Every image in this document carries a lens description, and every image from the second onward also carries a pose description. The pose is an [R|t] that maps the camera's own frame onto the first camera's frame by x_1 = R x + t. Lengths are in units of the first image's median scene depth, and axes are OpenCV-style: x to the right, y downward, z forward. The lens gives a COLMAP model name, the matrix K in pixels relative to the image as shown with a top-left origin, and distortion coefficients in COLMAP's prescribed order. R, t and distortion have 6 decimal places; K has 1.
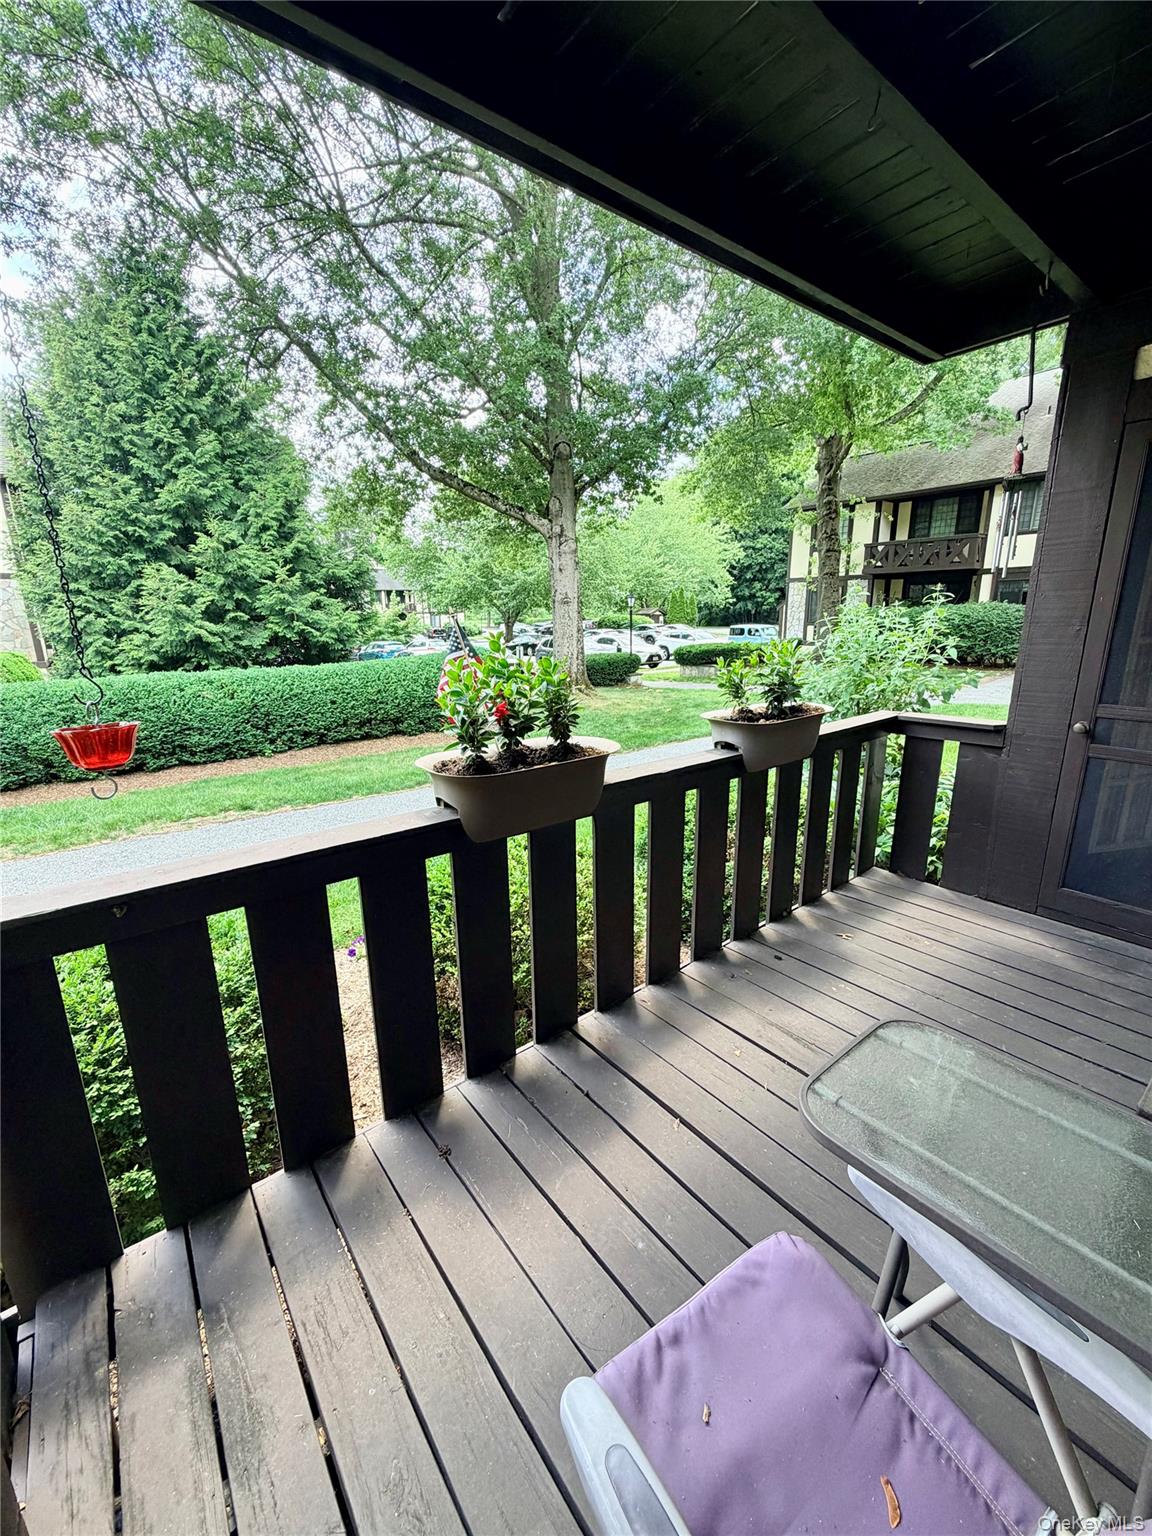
lens RADIAL K [[611.9, 0, 577.5], [0, 611.9, 768.8], [0, 0, 1]] dist [-0.002504, 0.000212]
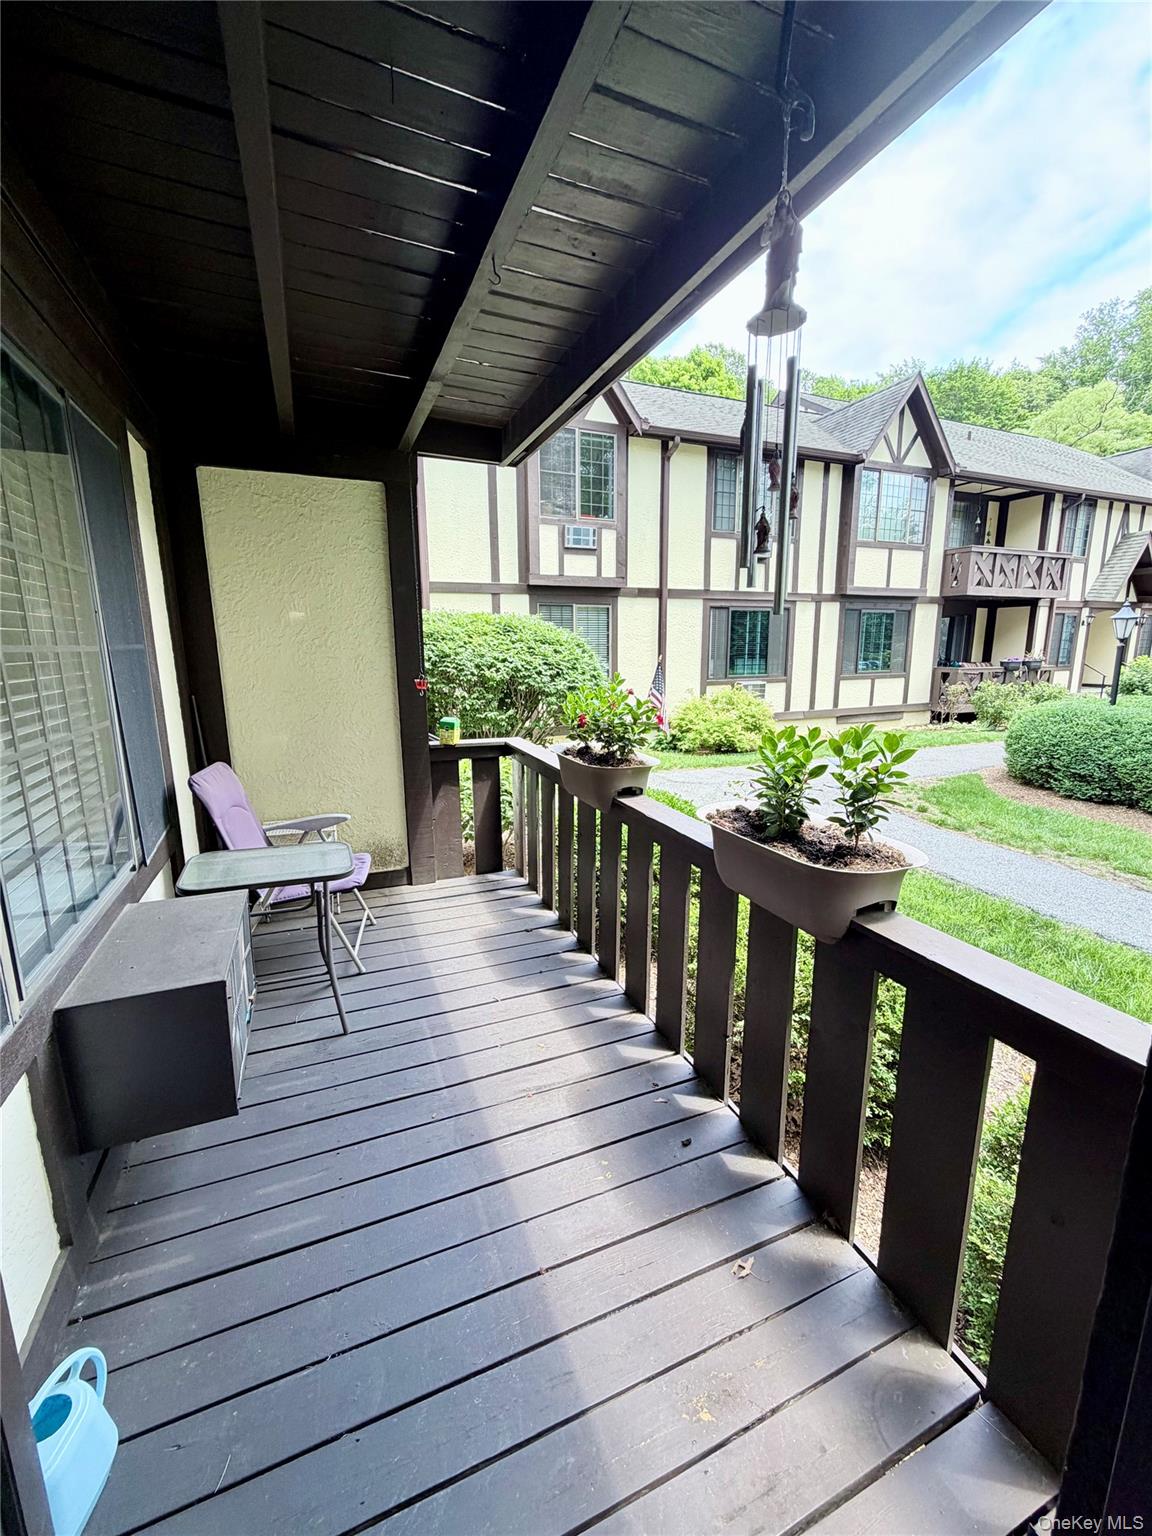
lens RADIAL K [[611.9, 0, 578.2], [0, 611.9, 766.9], [0, 0, 1]] dist [-0.002504, 0.000212]
pose [[-0.256595, 0.201100, -0.945367, 0.427735], [-0.231547, 0.936841, 0.262134, -0.121995], [0.938374, 0.286159, -0.193825, 0.395424]]
